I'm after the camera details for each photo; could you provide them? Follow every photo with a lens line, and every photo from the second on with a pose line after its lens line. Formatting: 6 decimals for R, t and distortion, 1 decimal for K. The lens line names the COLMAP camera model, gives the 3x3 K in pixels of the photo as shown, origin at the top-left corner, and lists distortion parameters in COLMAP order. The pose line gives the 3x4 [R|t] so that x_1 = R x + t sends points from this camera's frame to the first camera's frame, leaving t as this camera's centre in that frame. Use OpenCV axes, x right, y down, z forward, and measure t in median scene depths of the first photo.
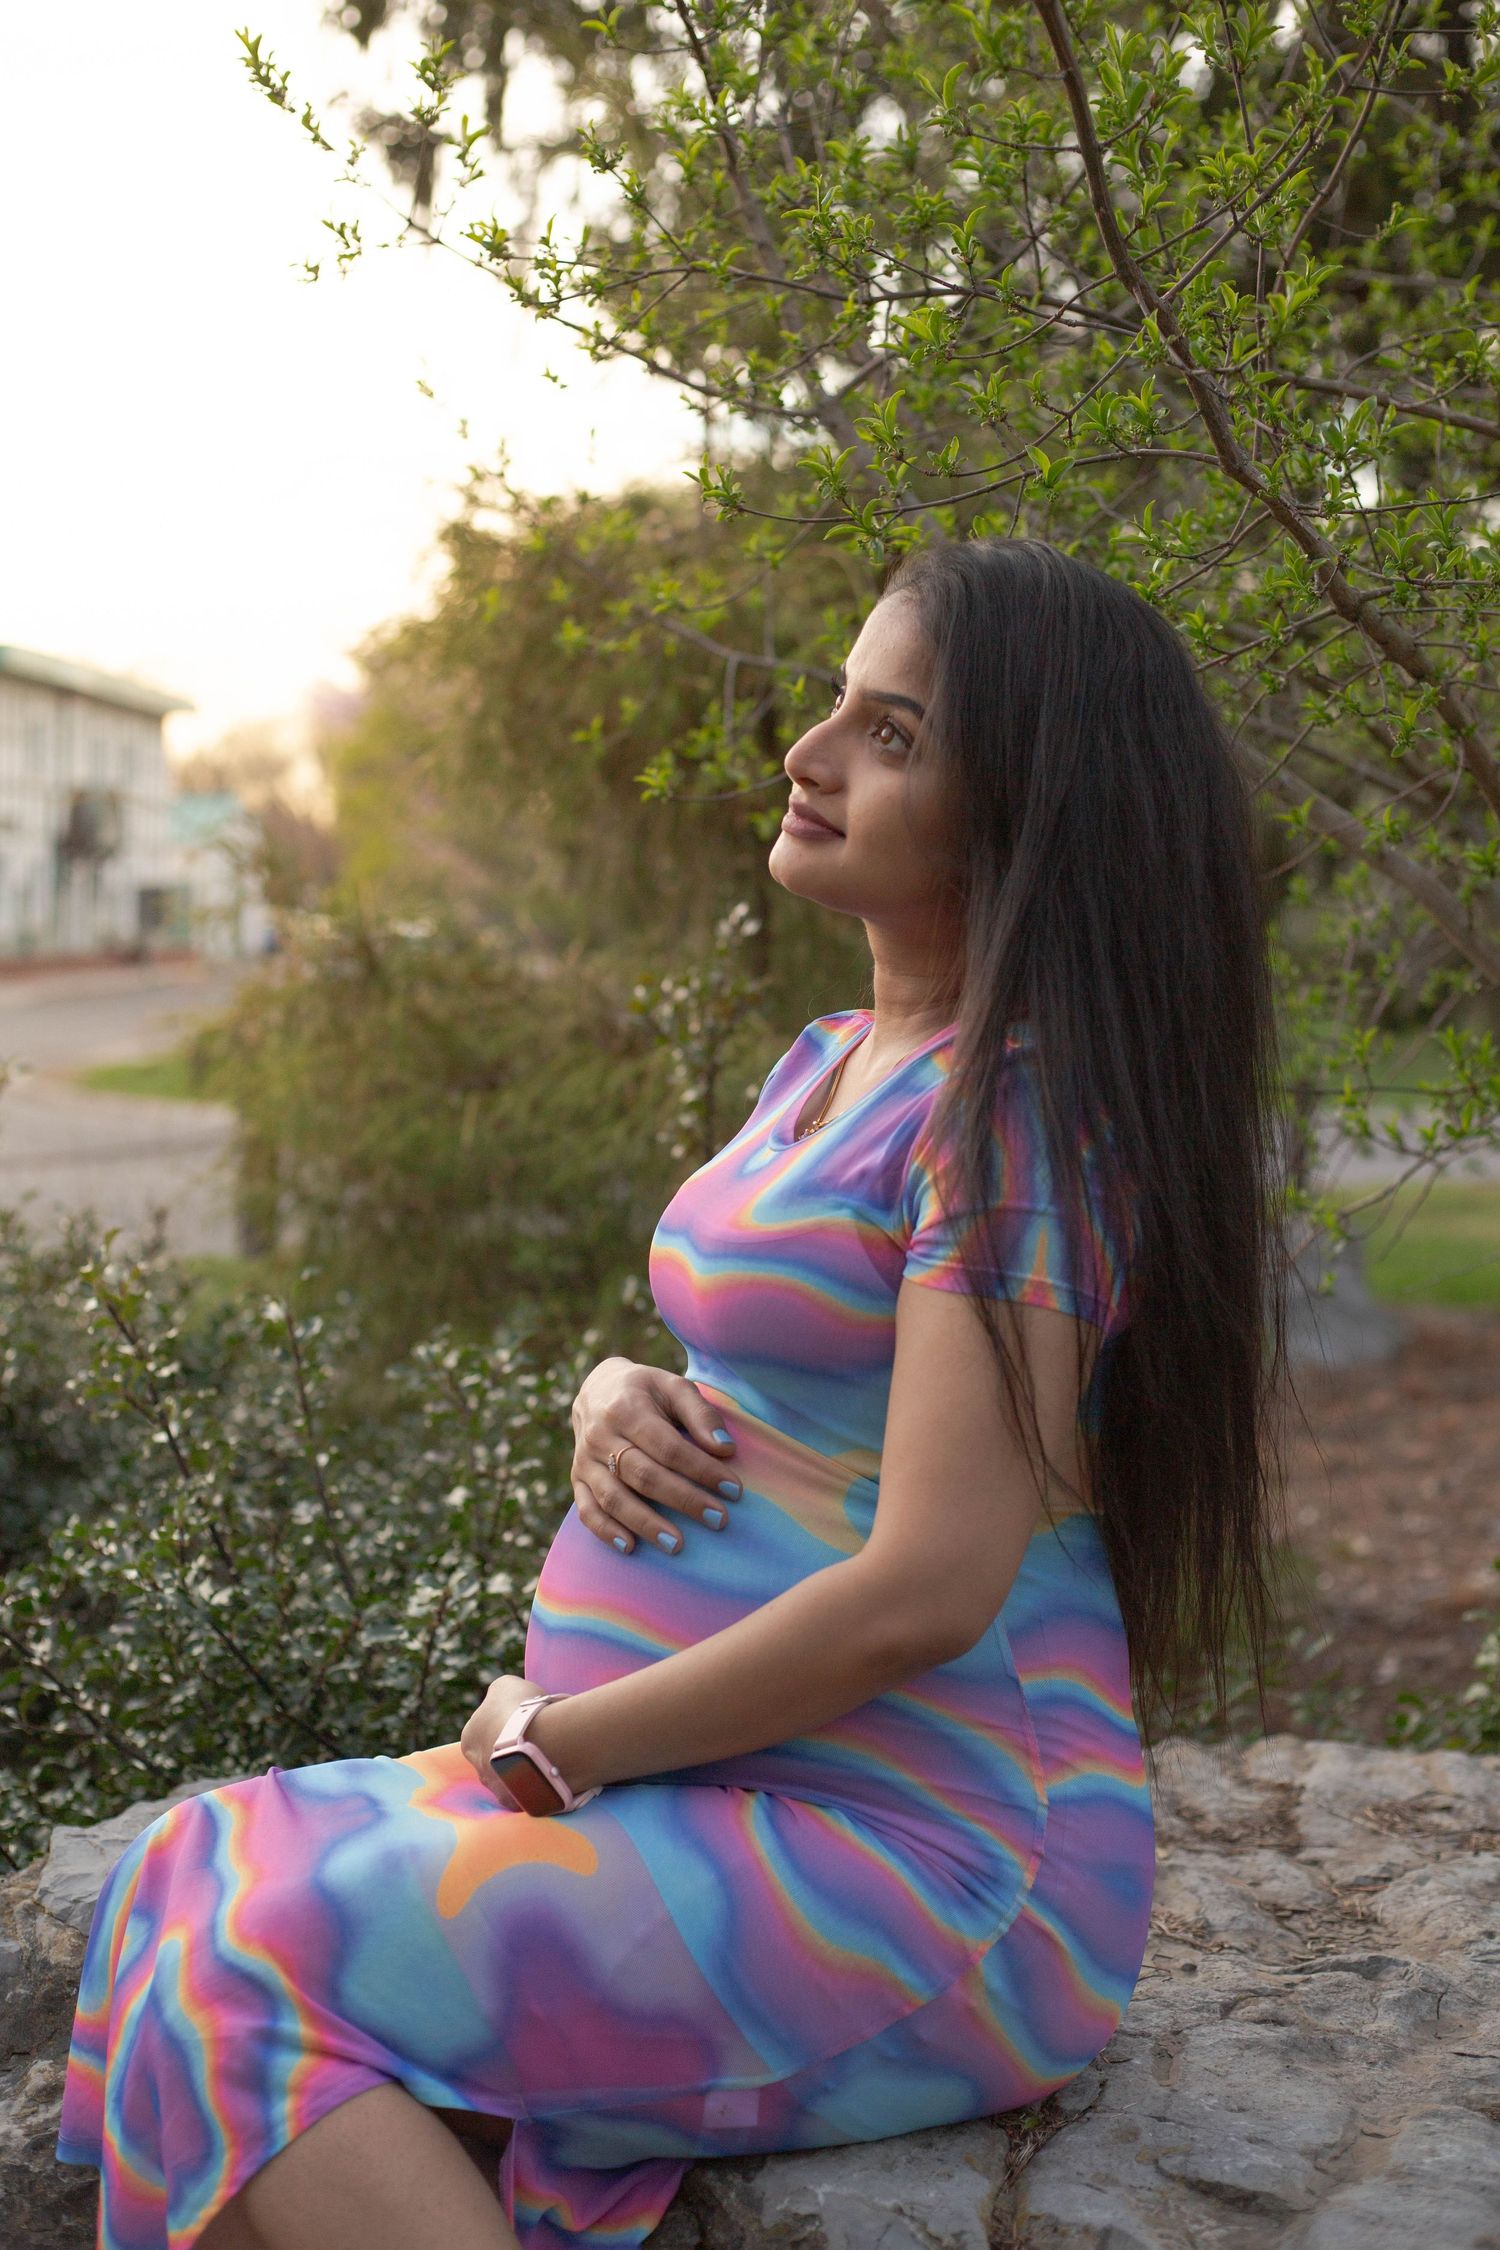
lens RADIAL K [[3267.2, 0, 750.0], [0, 3267.2, 1125.0], [0, 0, 1]] dist [-0.111243, -0.044427]
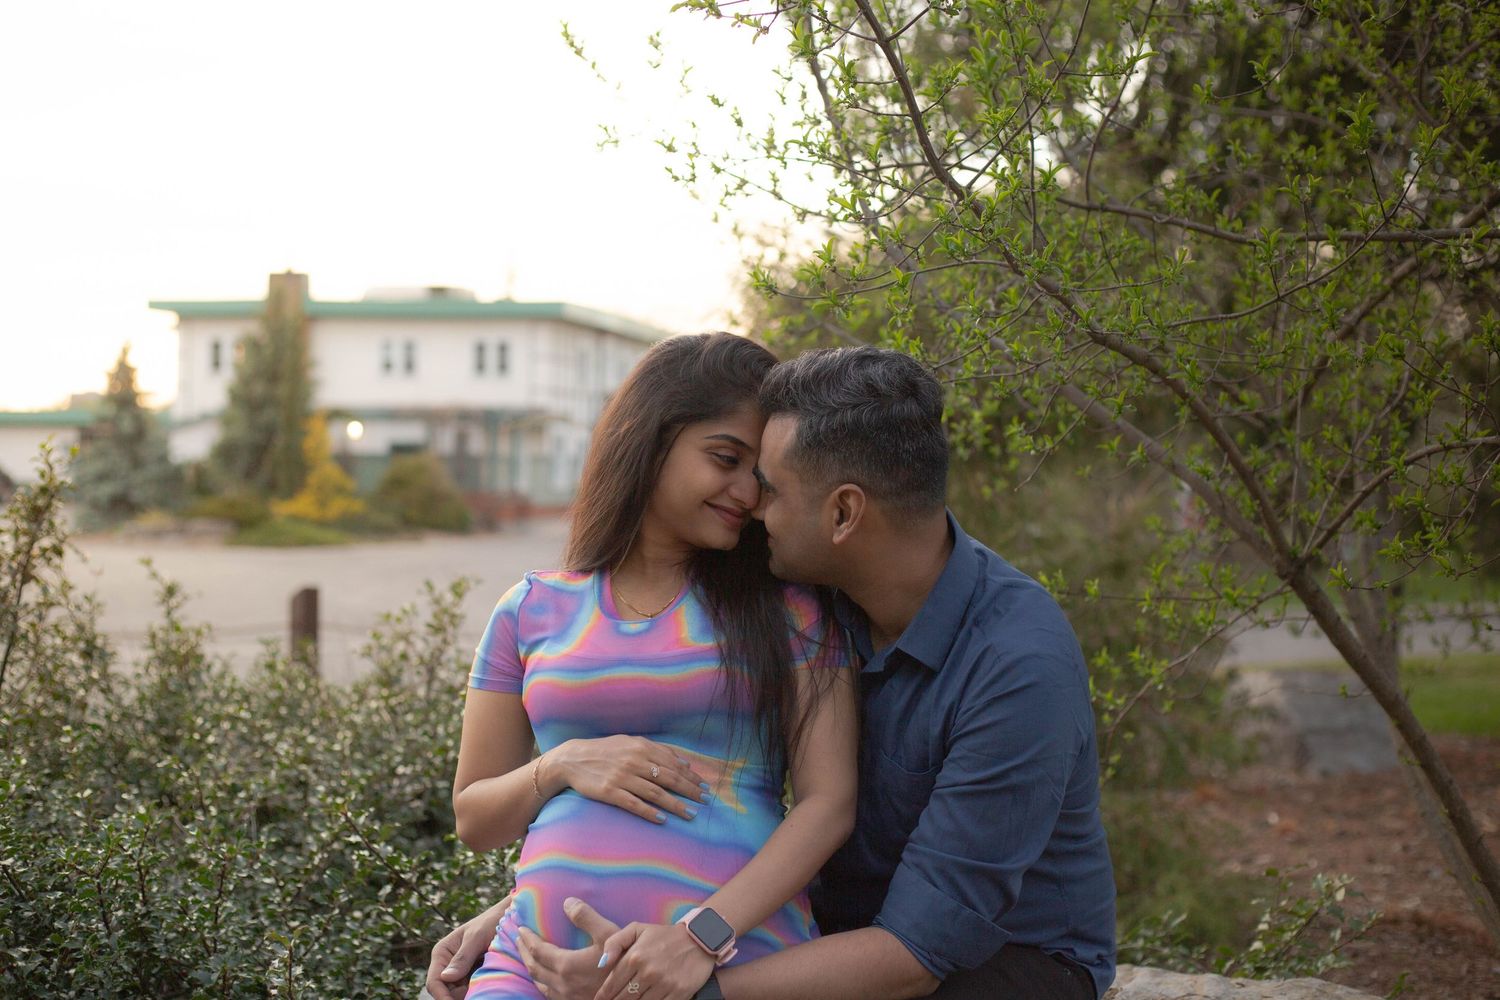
lens RADIAL K [[2178.1, 0, 750.0], [0, 2178.1, 500.0], [0, 0, 1]] dist [-0.111243, -0.044427]
pose [[0.989829, -0.003561, -0.142220, 0.121621], [-0.003857, 0.998648, -0.051847, -0.001760], [0.142212, 0.051868, 0.988476, -0.186868]]
